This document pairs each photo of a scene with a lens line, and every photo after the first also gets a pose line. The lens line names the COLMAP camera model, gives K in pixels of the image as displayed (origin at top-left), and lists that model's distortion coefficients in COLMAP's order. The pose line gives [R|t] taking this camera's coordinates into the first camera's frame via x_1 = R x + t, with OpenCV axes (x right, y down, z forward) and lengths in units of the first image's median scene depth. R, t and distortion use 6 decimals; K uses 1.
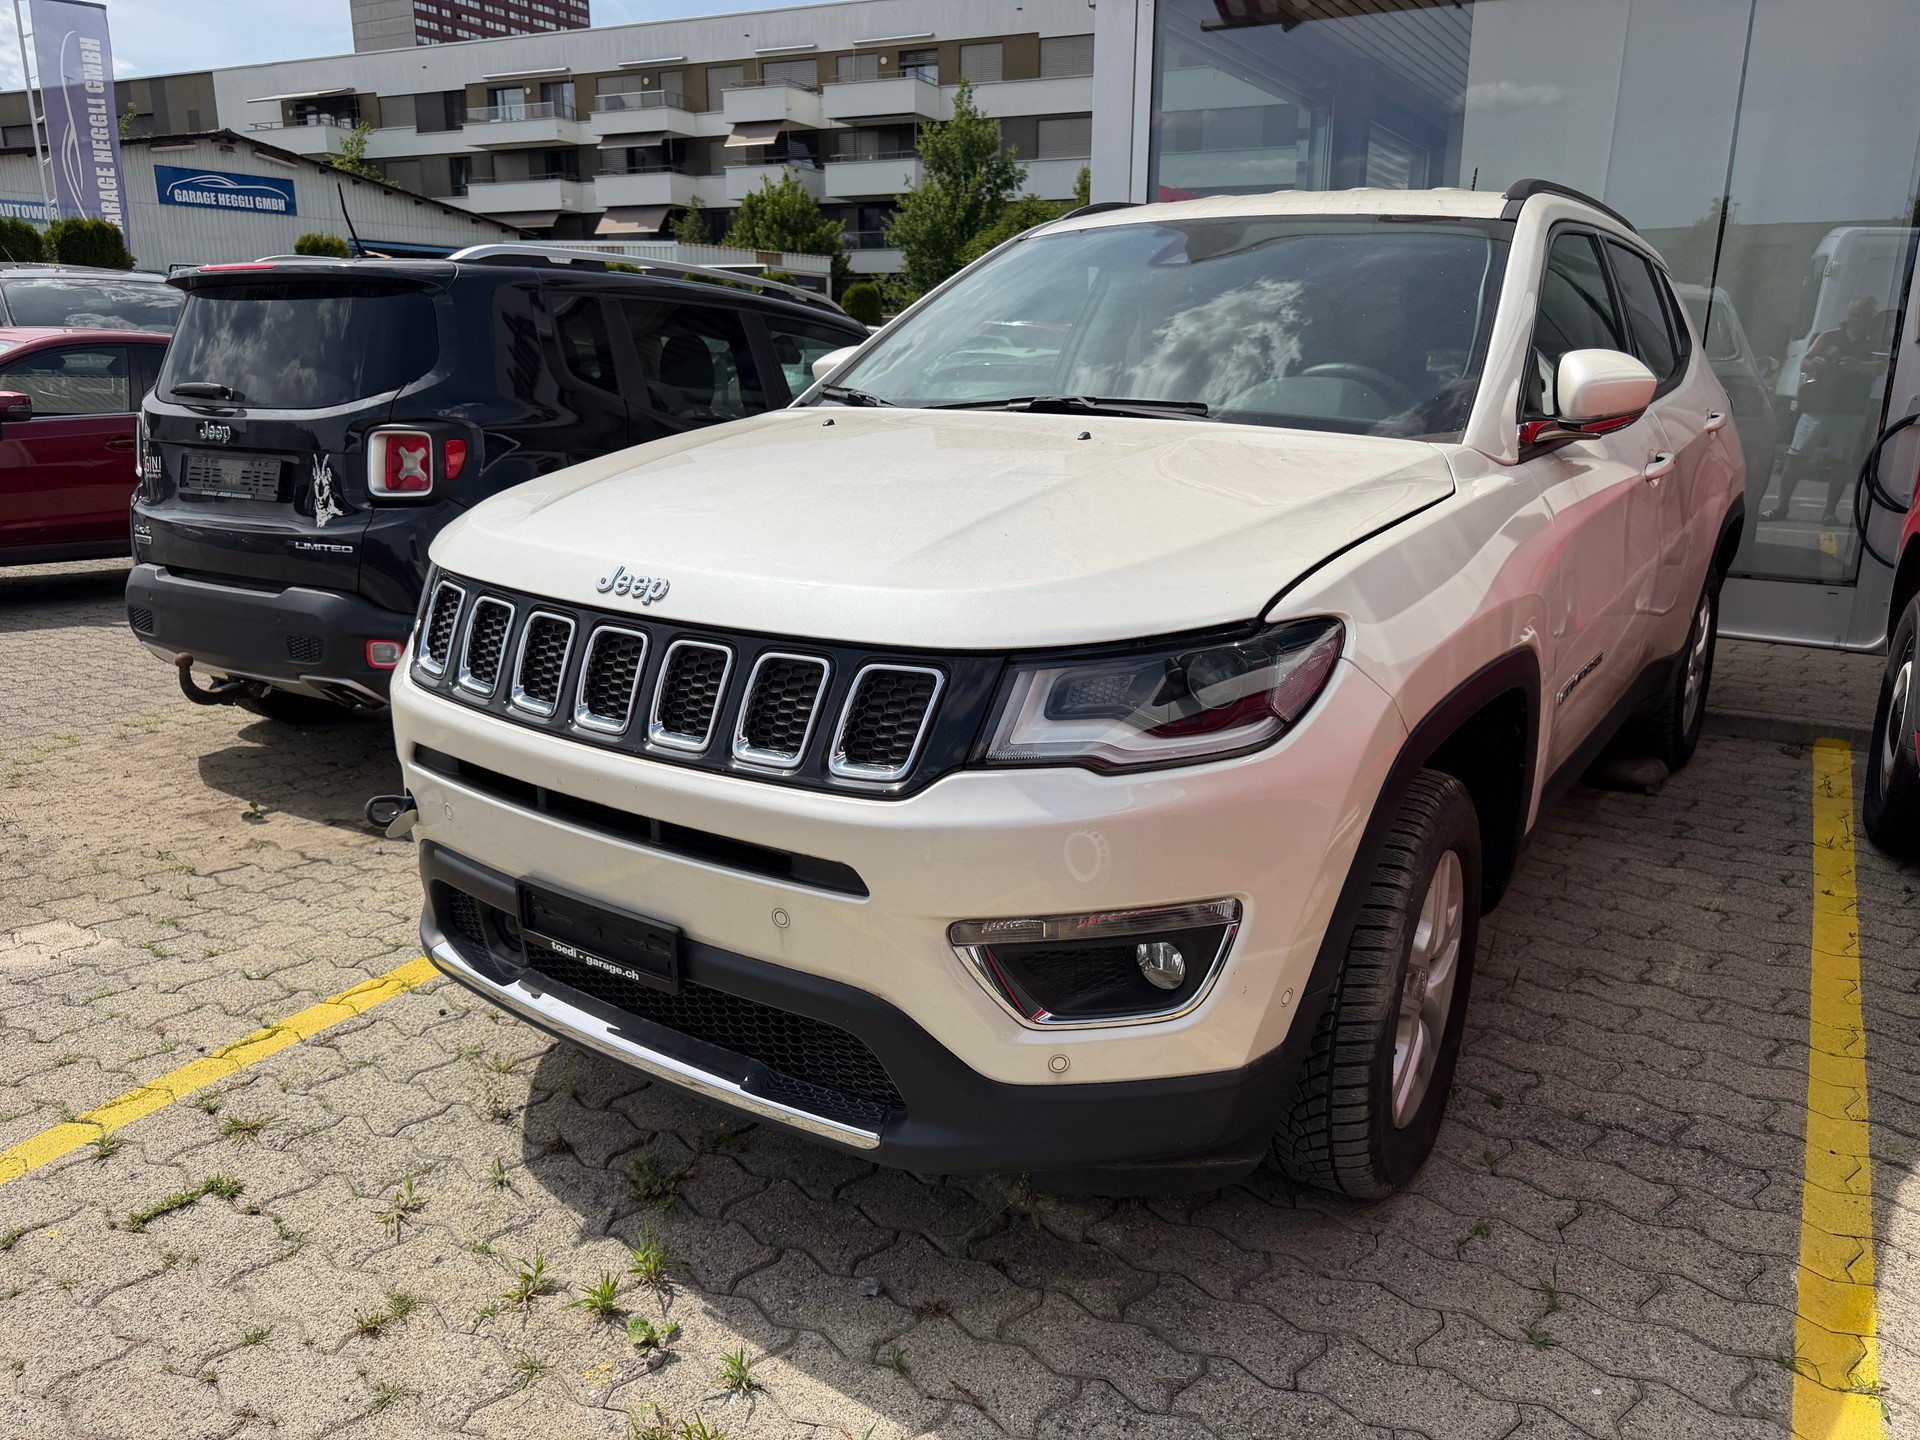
lens RADIAL K [[1351.1, 0, 965.7], [0, 1351.1, 706.3], [0, 0, 1]] dist [0.030519, -0.037918]
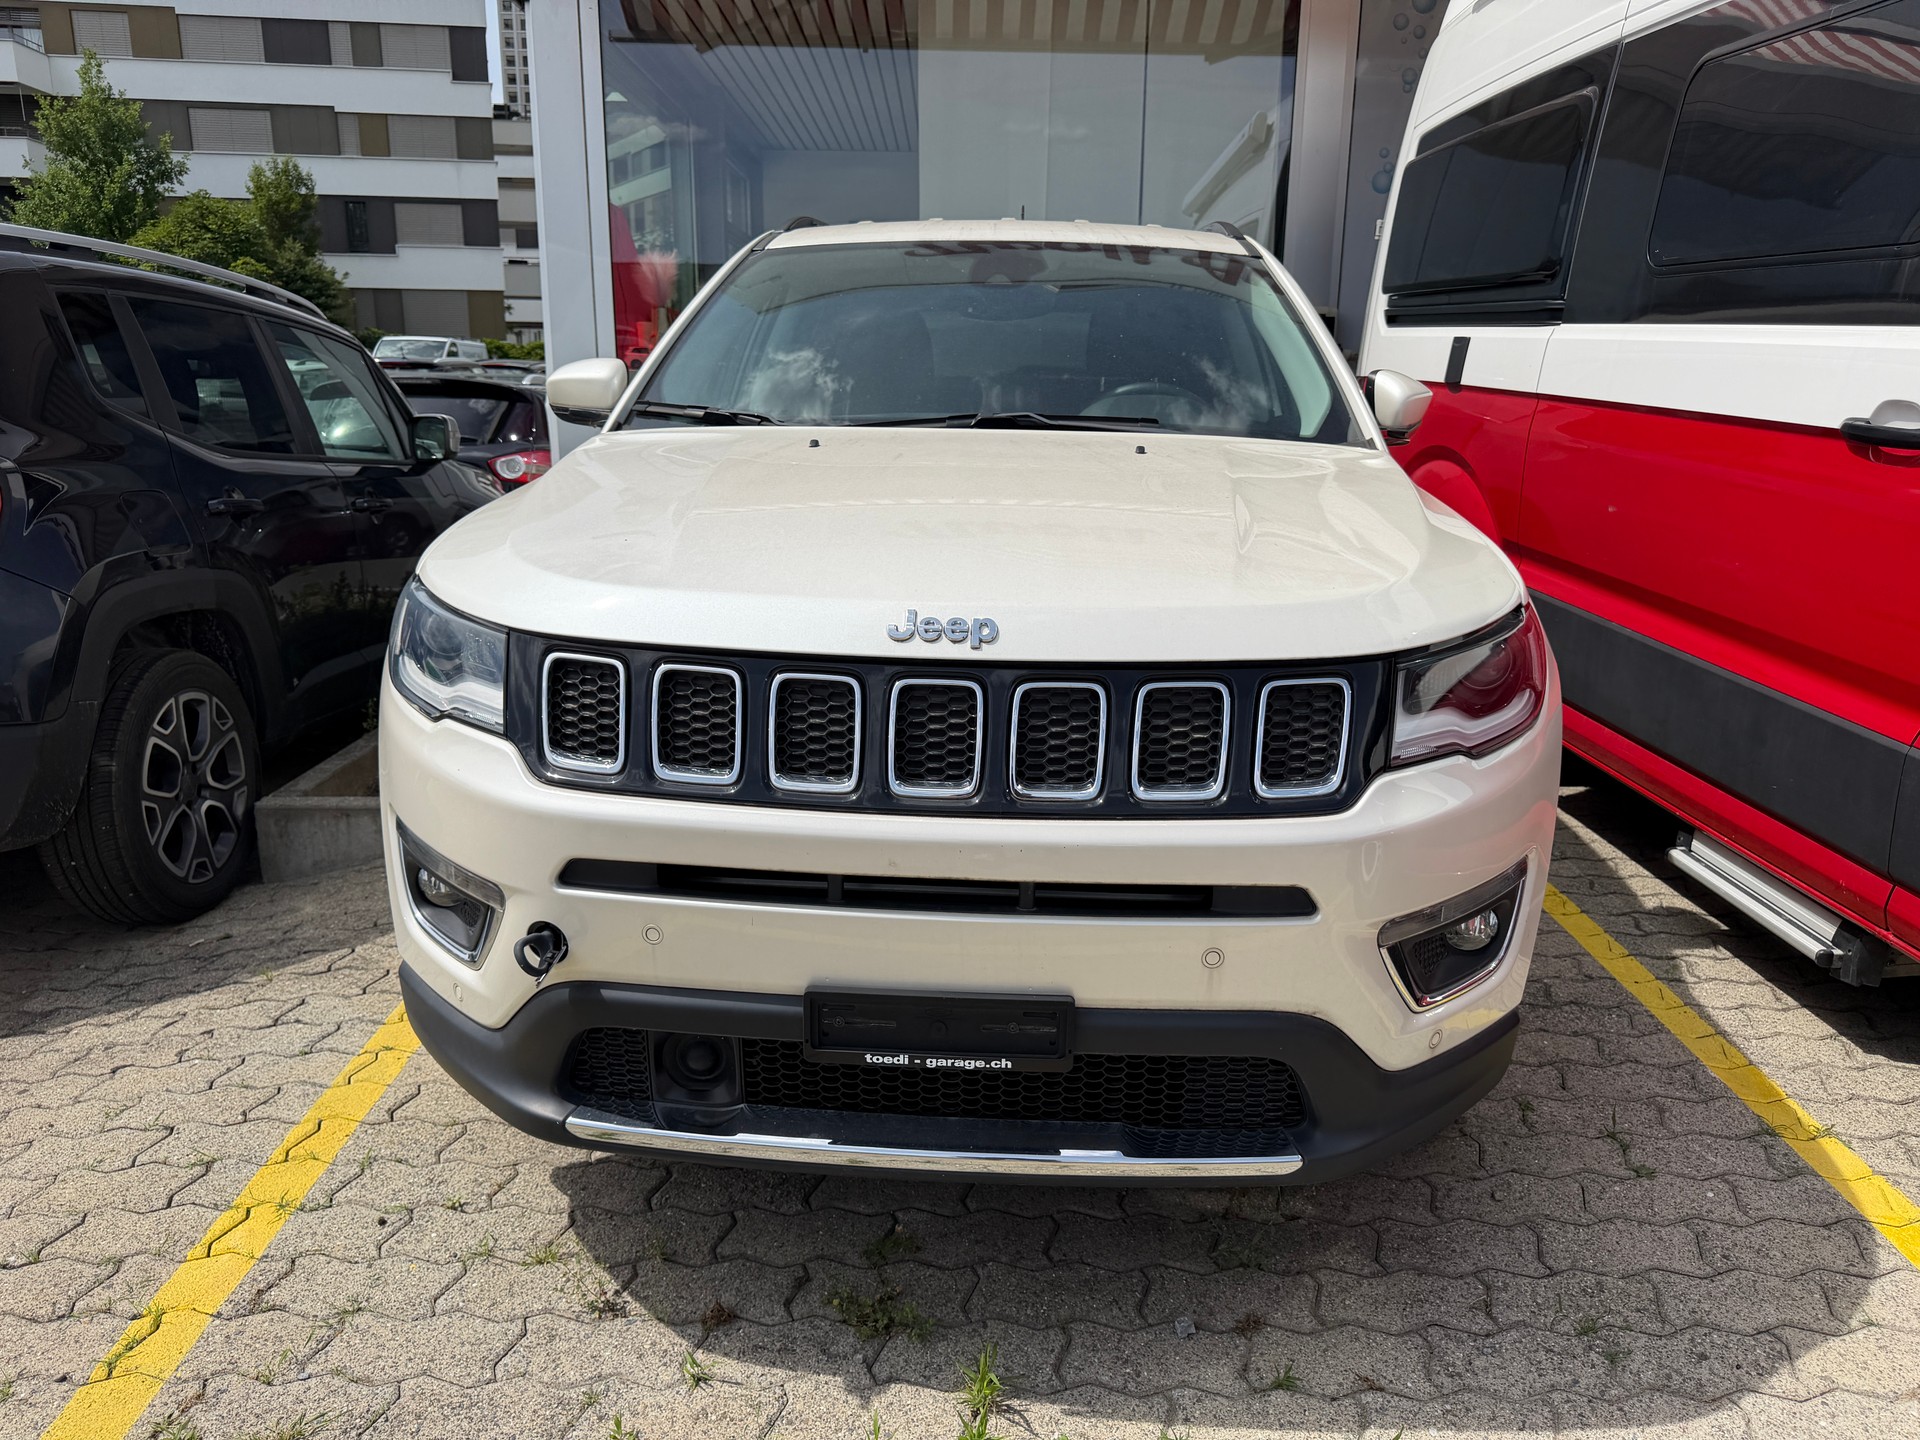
lens RADIAL K [[1351.1, 0, 959.8], [0, 1351.1, 708.9], [0, 0, 1]] dist [0.030519, -0.037918]
pose [[0.852235, -0.119859, 0.509243, -0.596730], [0.126109, 0.991764, 0.022381, -0.048303], [-0.507732, 0.045146, 0.860332, 0.207051]]
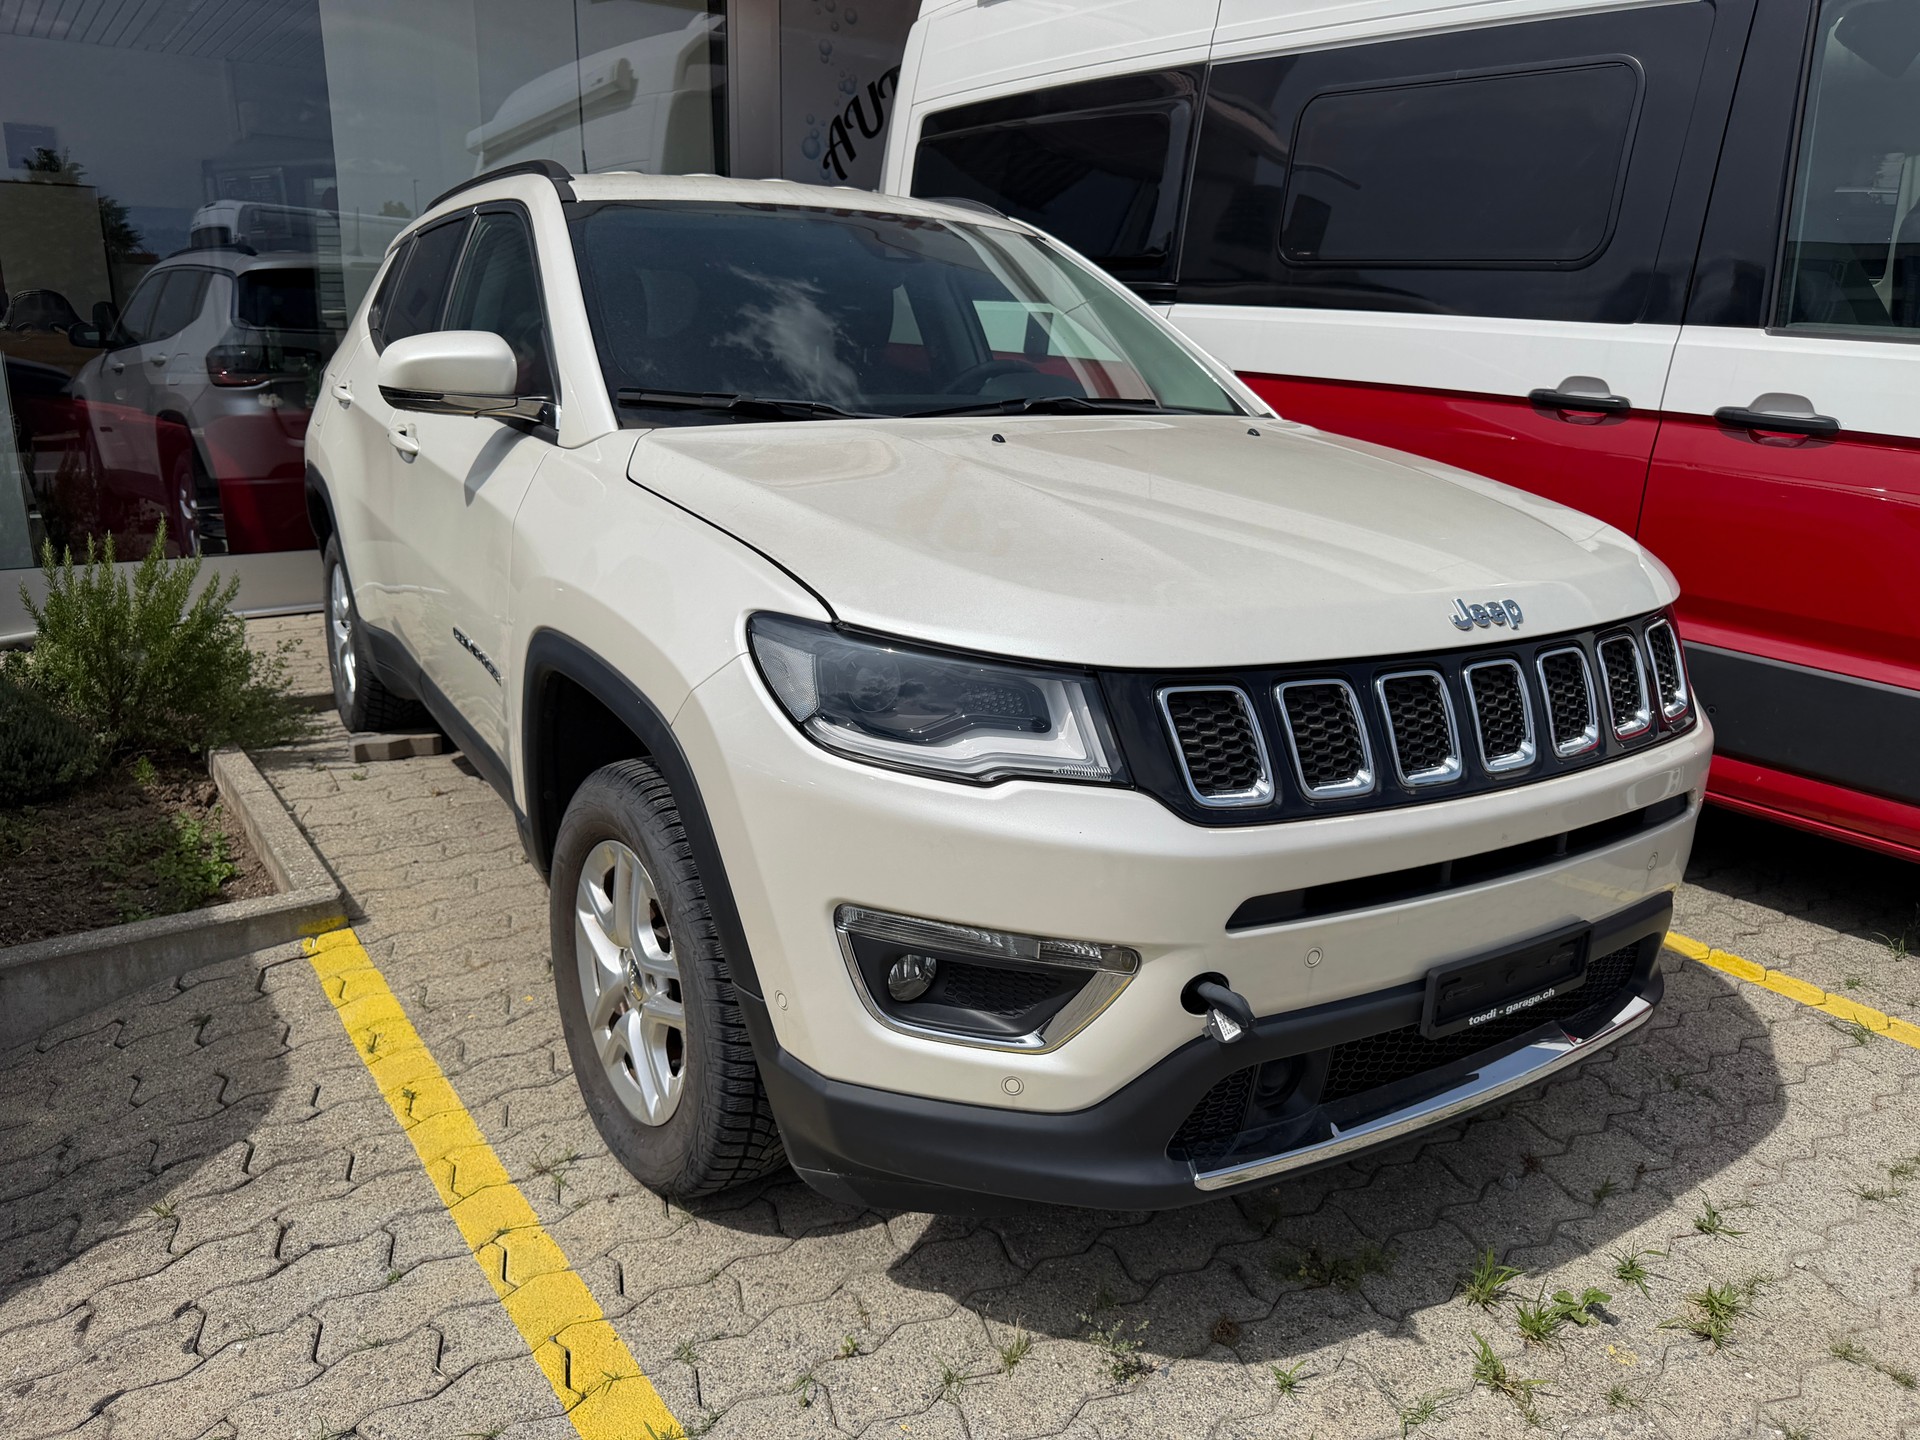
lens RADIAL K [[1351.1, 0, 942.2], [0, 1351.1, 721.4], [0, 0, 1]] dist [0.030519, -0.037918]
pose [[0.396906, -0.246493, 0.884142, -1.085878], [0.214123, 0.961553, 0.171951, -0.226538], [-0.892534, 0.121067, 0.434426, 0.809400]]
